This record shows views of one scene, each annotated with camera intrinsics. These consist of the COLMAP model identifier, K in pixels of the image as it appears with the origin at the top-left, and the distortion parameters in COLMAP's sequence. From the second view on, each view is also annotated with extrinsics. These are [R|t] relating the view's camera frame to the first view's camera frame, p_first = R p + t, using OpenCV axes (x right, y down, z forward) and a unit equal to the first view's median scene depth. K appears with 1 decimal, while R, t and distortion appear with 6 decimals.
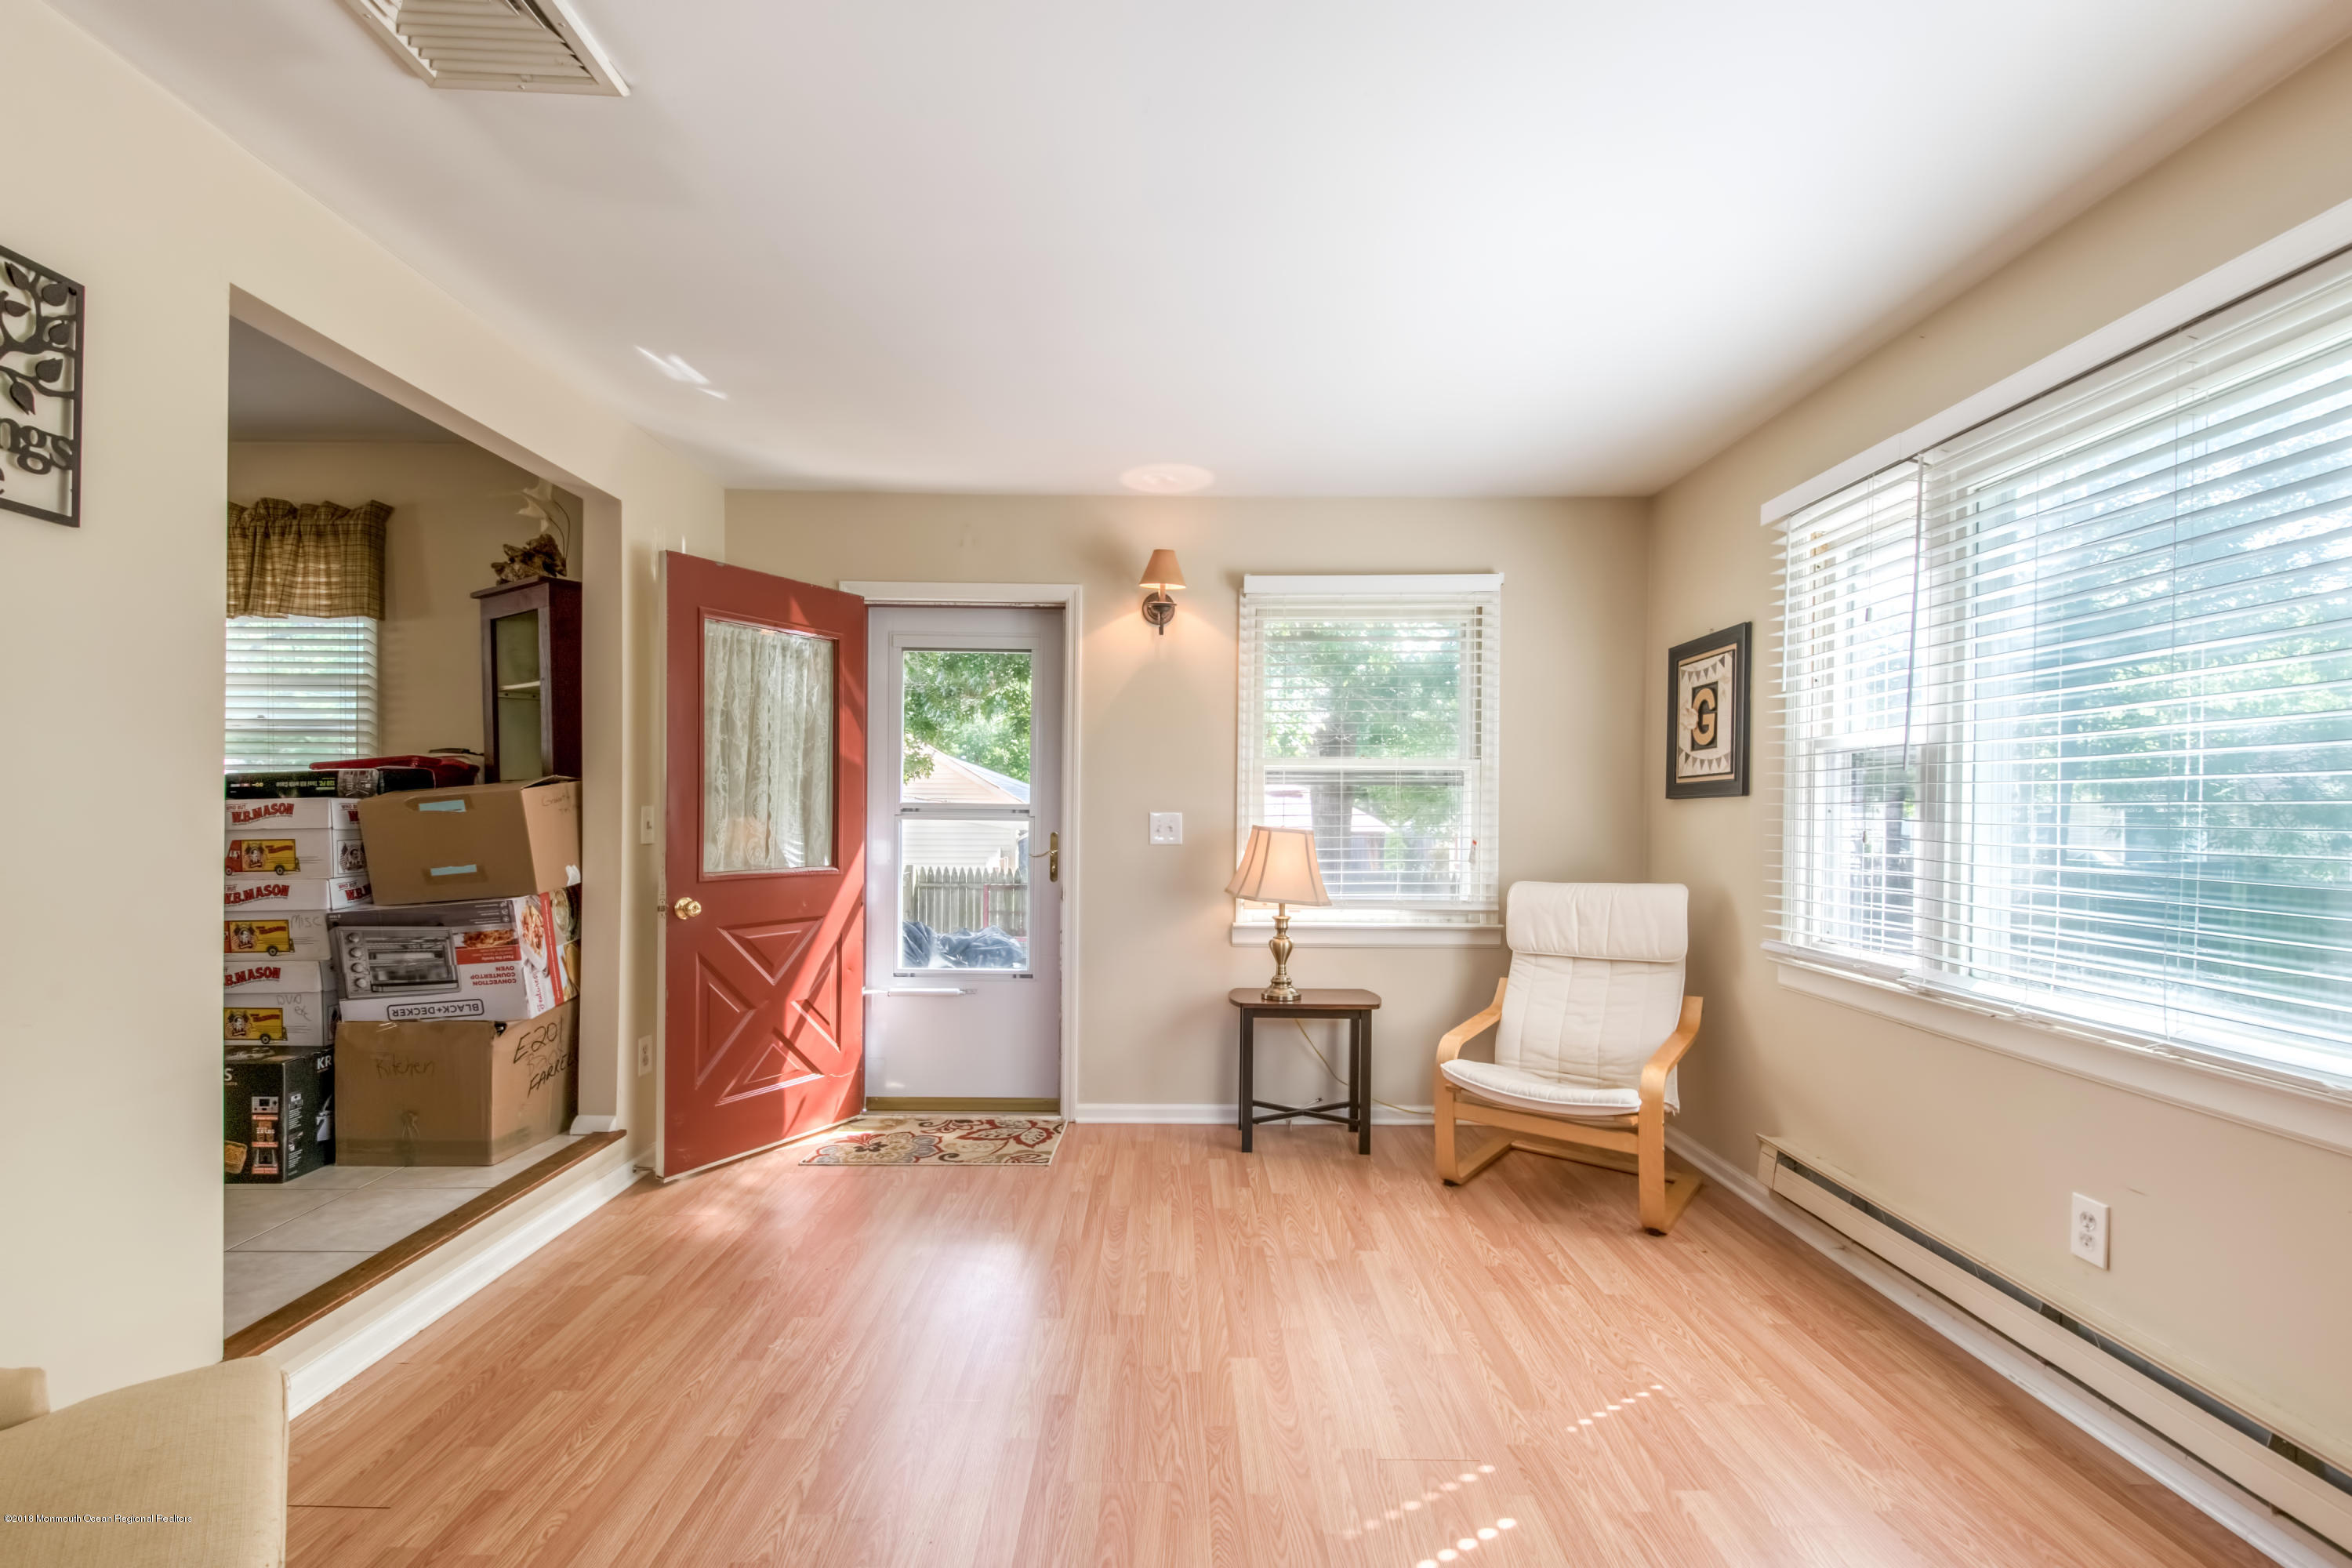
lens RADIAL K [[1026.2, 0, 1171.2], [0, 1026.2, 817.0], [0, 0, 1]] dist [0.030572, -0.029424]
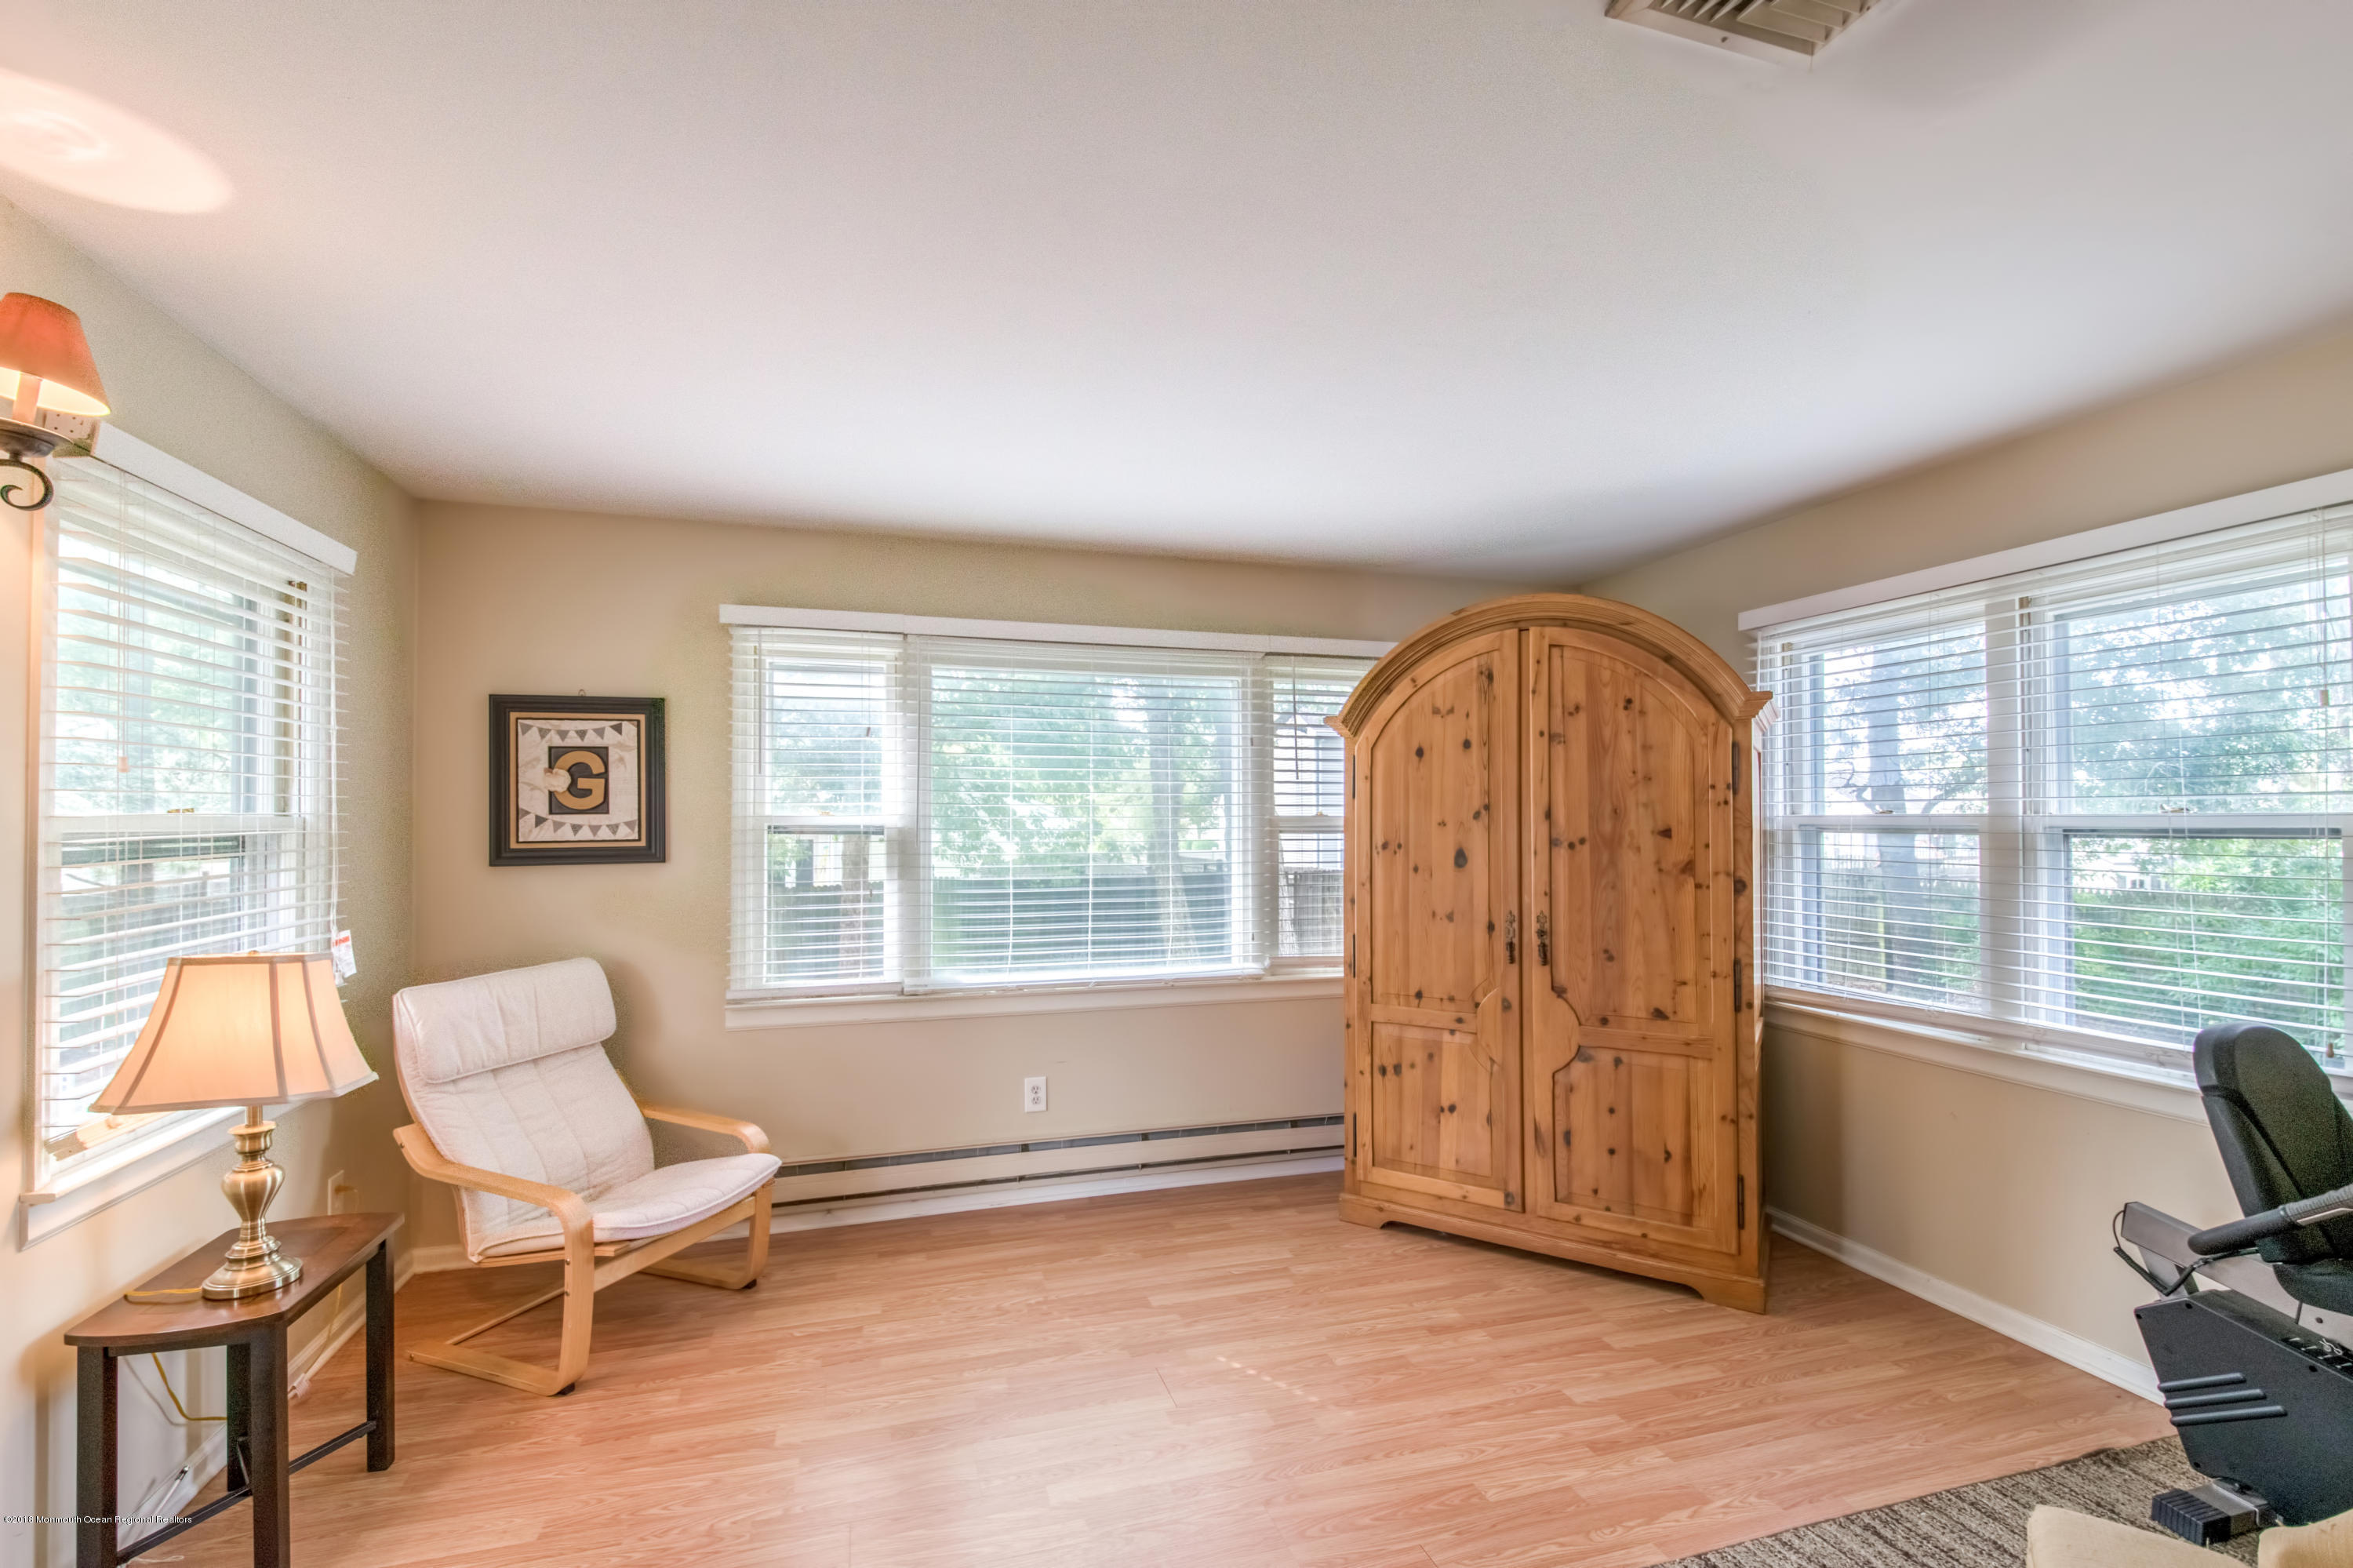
lens RADIAL K [[1026.7, 0, 1171.7], [0, 1026.7, 817.0], [0, 0, 1]] dist [0.030572, -0.029424]
pose [[-0.289594, -0.003588, 0.957143, -0.592822], [0.005248, 0.999972, 0.005336, -0.068877], [-0.957135, 0.006569, -0.289567, 0.796201]]
